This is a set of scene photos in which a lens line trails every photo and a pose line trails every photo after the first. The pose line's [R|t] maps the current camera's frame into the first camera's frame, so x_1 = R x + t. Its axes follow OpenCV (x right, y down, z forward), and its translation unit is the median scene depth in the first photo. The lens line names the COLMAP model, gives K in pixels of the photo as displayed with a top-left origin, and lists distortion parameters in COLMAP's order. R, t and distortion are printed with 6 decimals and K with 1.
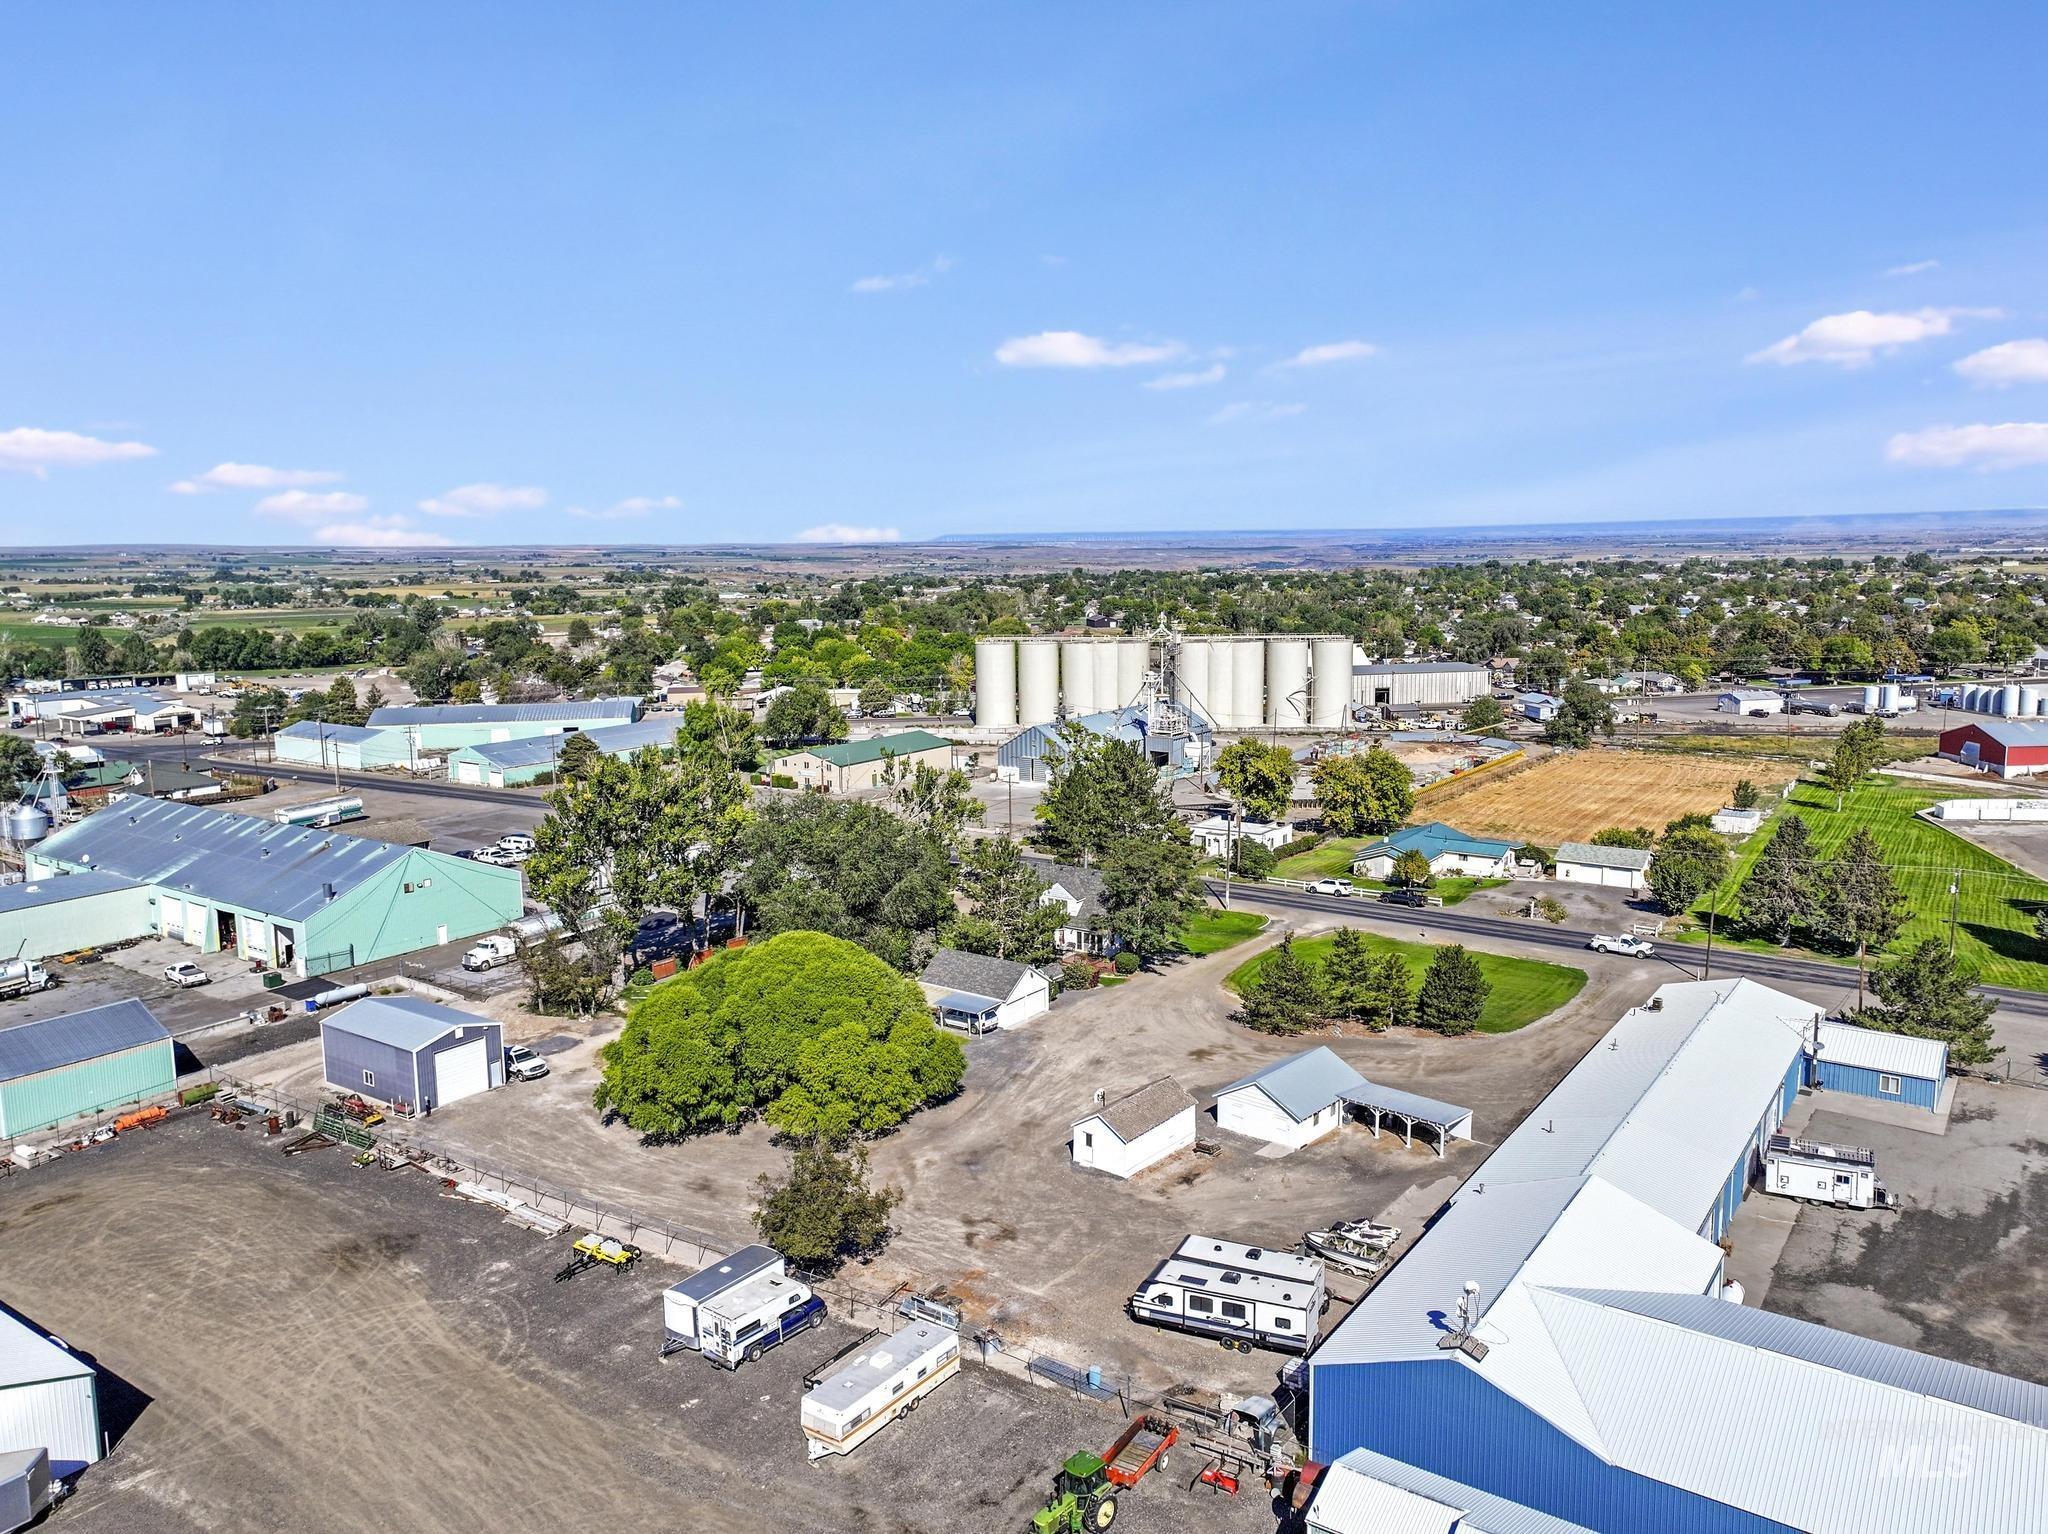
lens RADIAL K [[1459.2, 0, 1024.0], [0, 1459.2, 767.0], [0, 0, 1]] dist [0.001033, 0.006420]
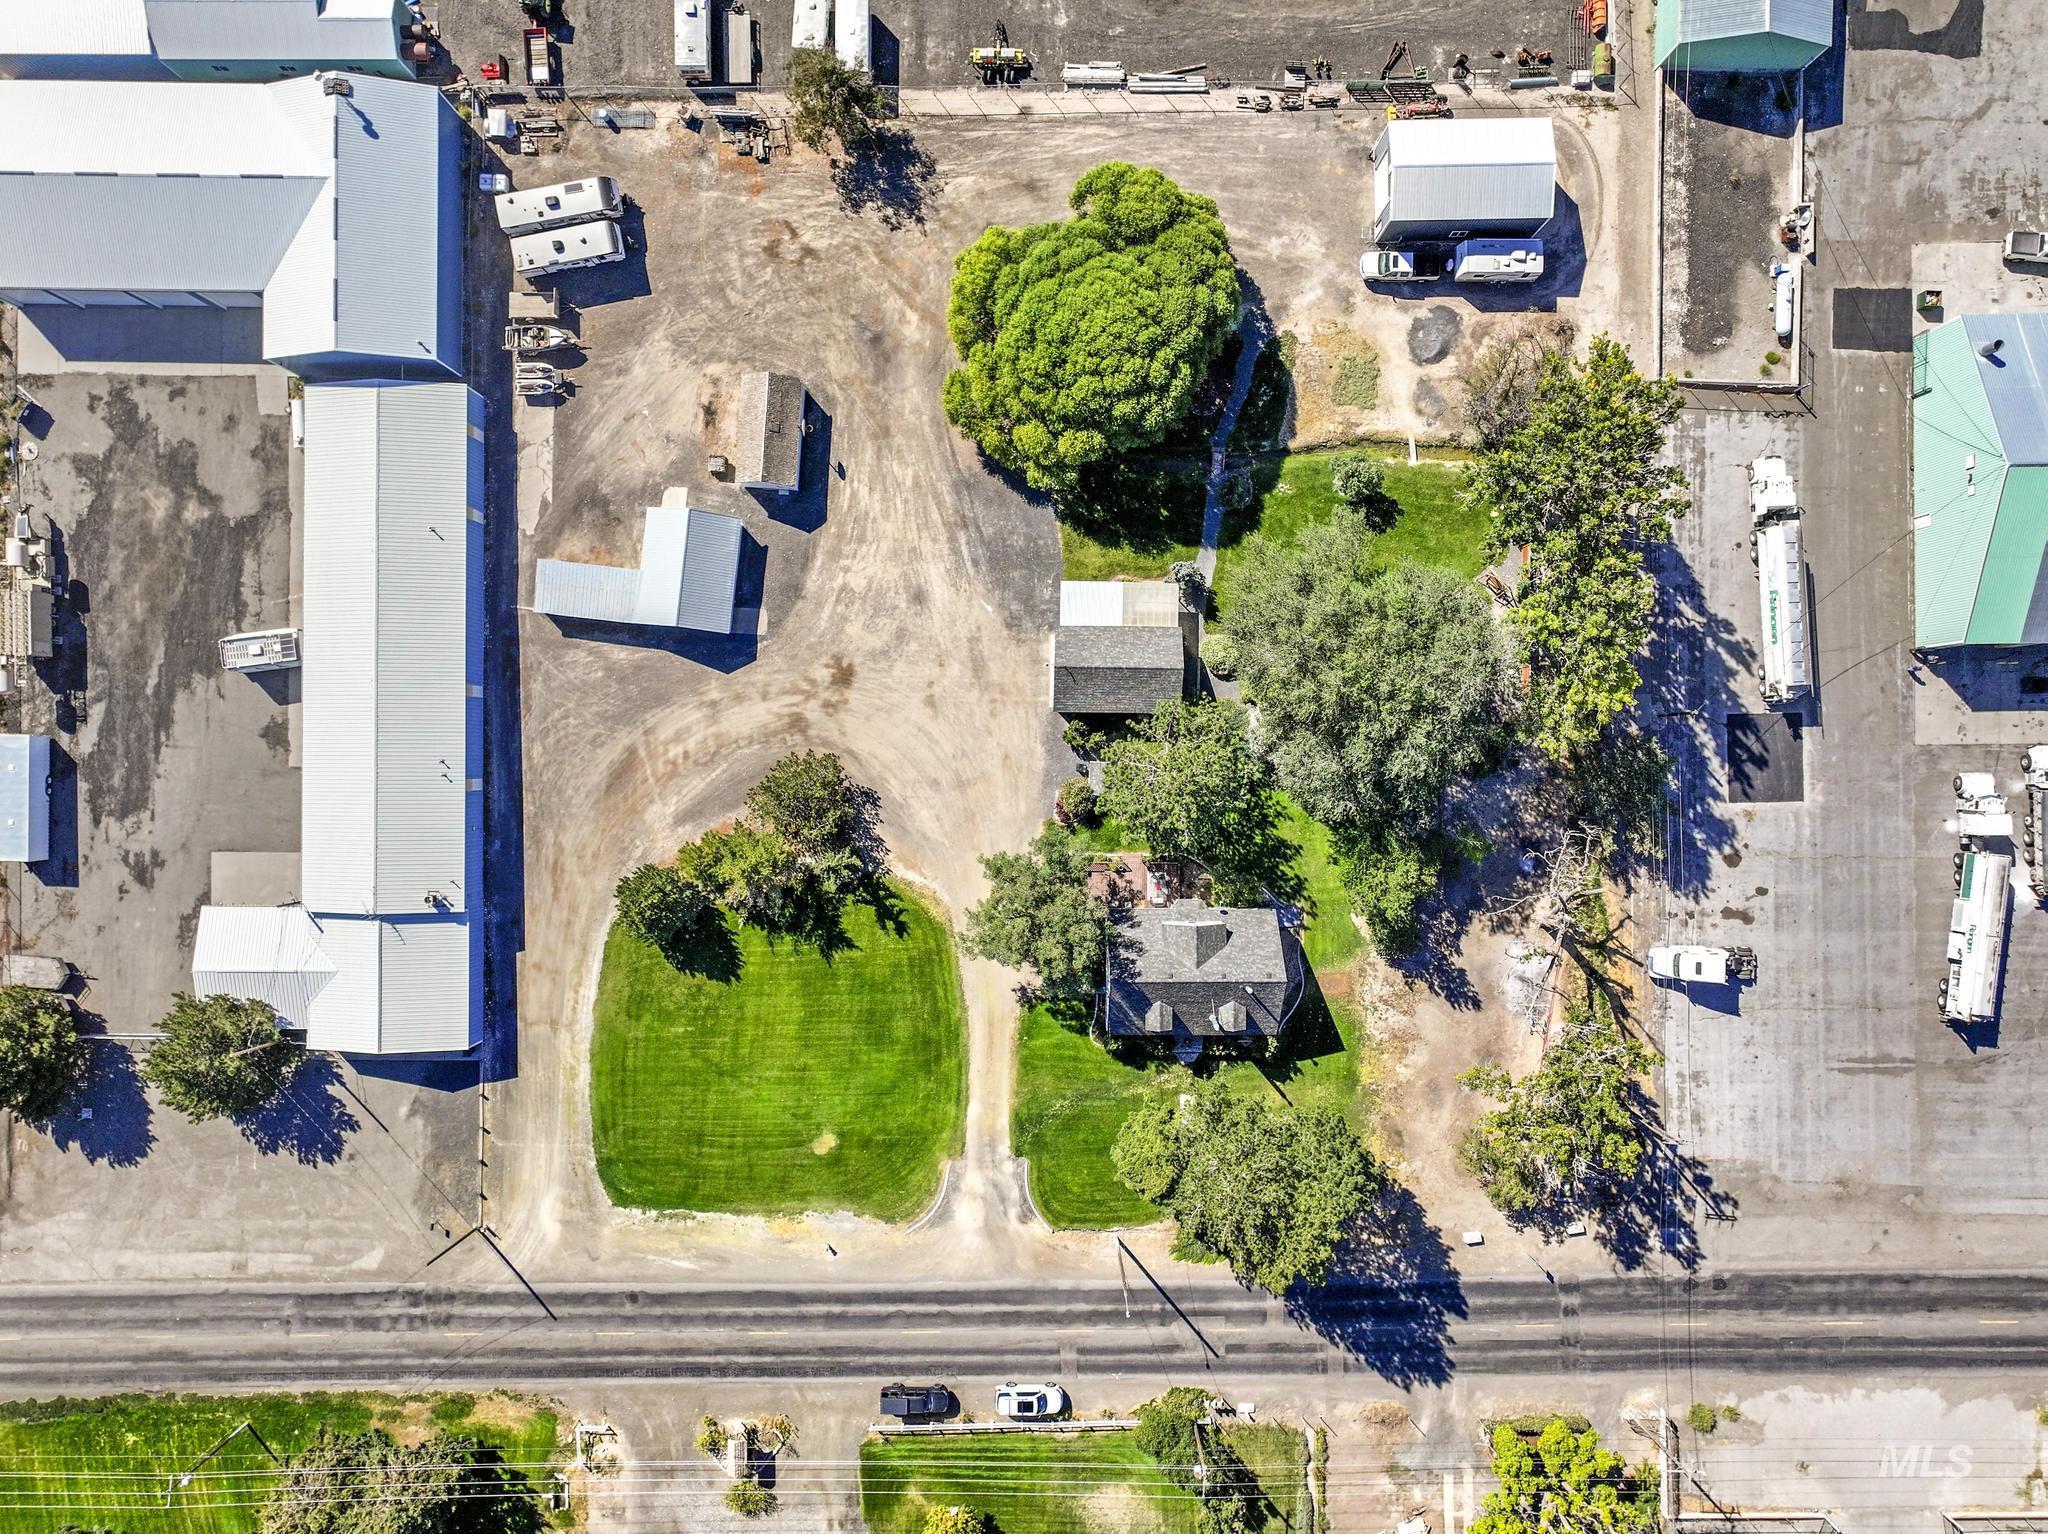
lens RADIAL K [[1459.2, 0, 1024.0], [0, 1459.2, 767.0], [0, 0, 1]] dist [0.001033, 0.006420]
pose [[-0.808964, 0.587857, 0.001623, 0.050304], [-0.086884, -0.122293, 0.988684, -0.701244], [0.581403, 0.799668, 0.150006, 0.856642]]
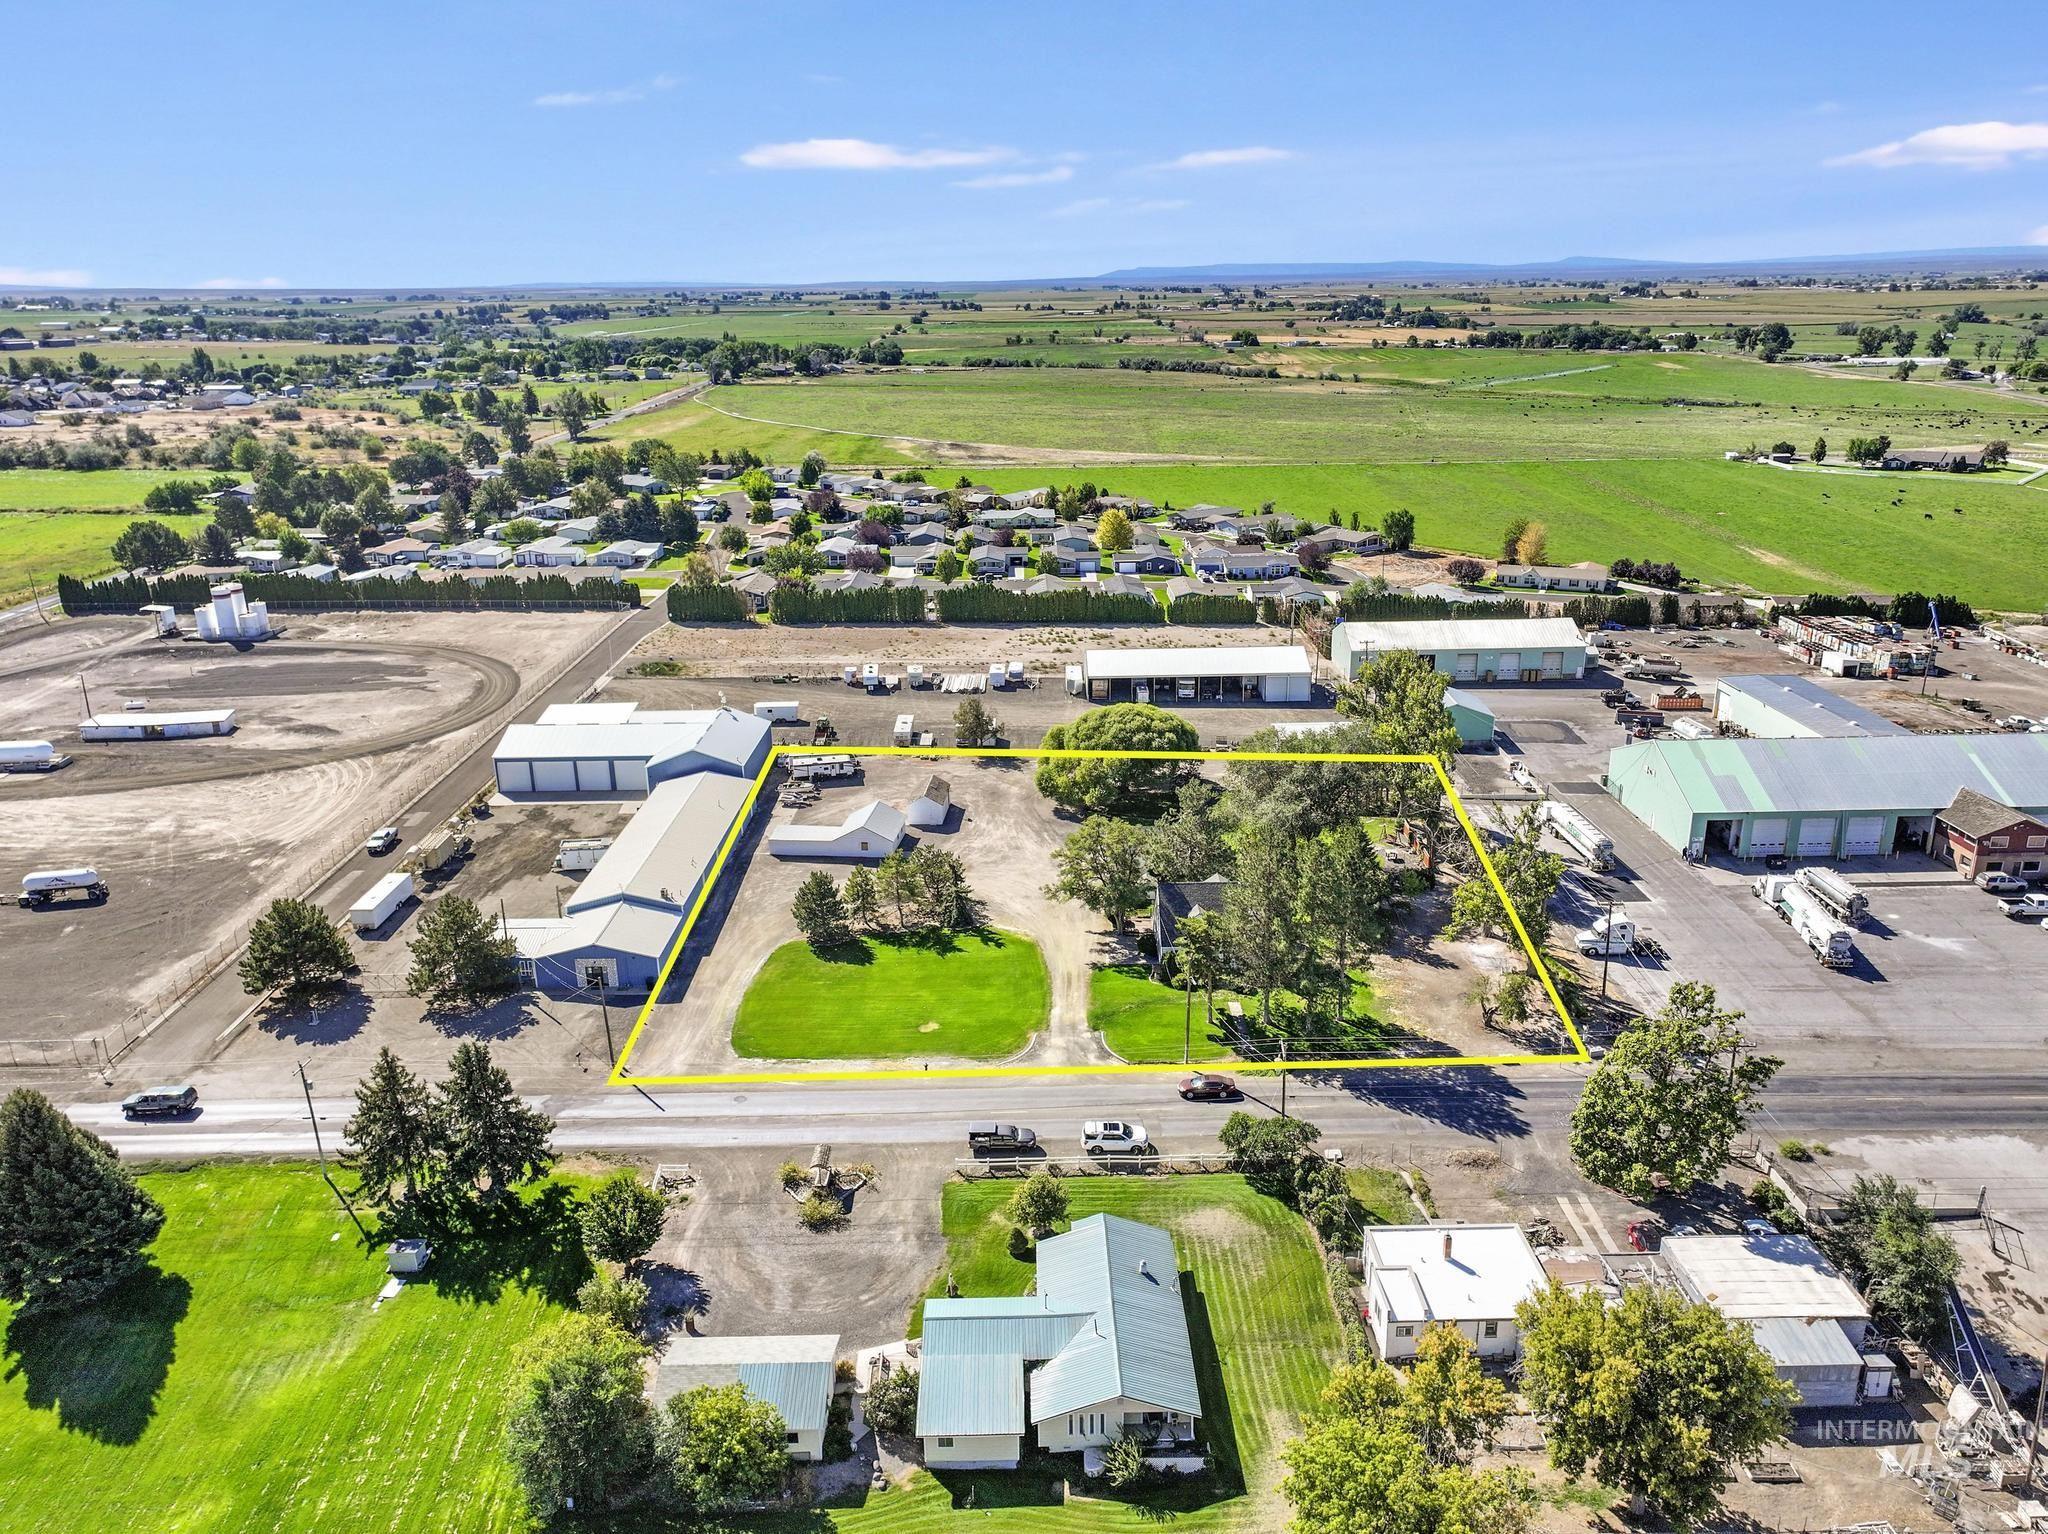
lens RADIAL K [[1459.2, 0, 1024.0], [0, 1459.2, 767.0], [0, 0, 1]] dist [0.001033, 0.006420]
pose [[-0.813577, 0.195522, -0.547598, 0.748873], [-0.073754, 0.899460, 0.430734, -0.464678], [0.576760, 0.390823, -0.717360, 1.795746]]
